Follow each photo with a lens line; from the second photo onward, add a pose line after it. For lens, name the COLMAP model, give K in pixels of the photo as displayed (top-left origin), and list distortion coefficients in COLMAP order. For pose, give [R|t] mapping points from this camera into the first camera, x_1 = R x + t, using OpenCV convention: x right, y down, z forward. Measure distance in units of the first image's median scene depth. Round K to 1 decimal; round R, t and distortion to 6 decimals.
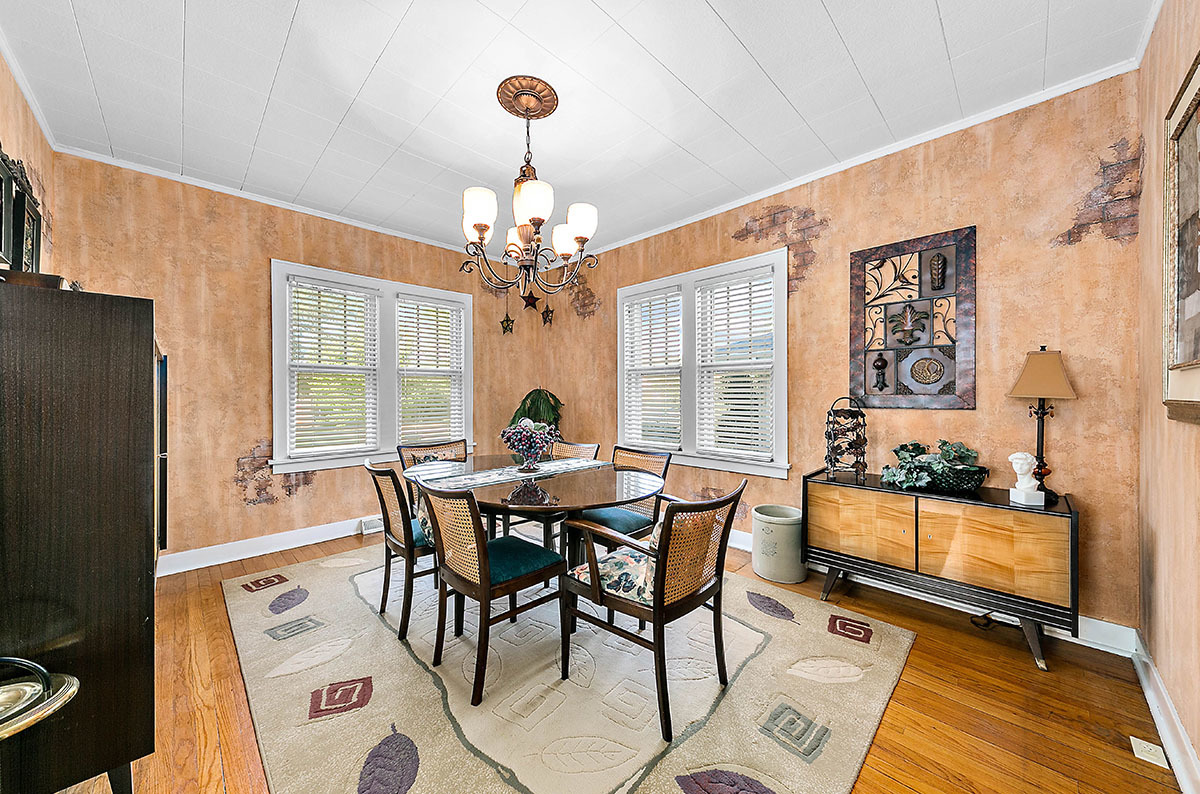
lens RADIAL K [[414.6, 0, 610.7], [0, 414.6, 396.2], [0, 0, 1]] dist [0.010107, -0.003403]
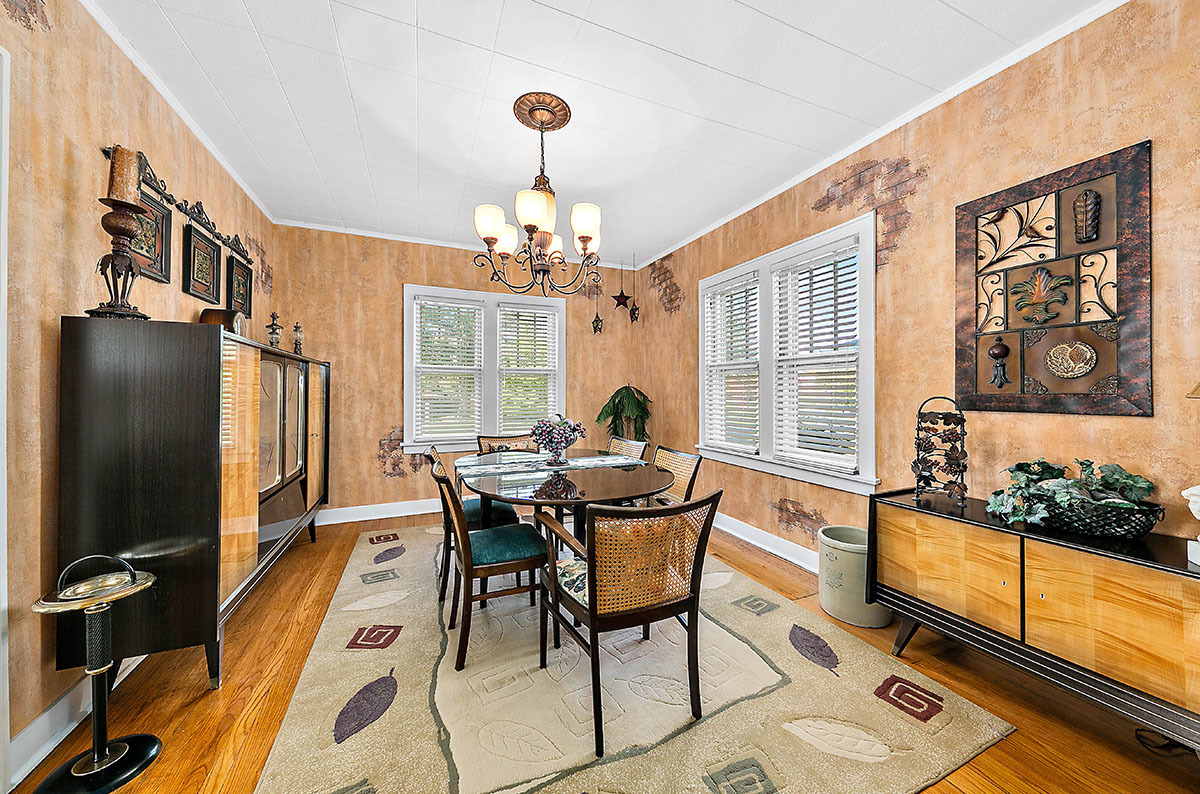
lens RADIAL K [[414.6, 0, 597.7], [0, 414.6, 390.1], [0, 0, 1]] dist [0.010107, -0.003403]
pose [[0.931551, 0.002229, -0.363603, 0.258228], [-0.004962, 0.999966, -0.006582, -0.001291], [0.363576, 0.007935, 0.931531, 0.056194]]
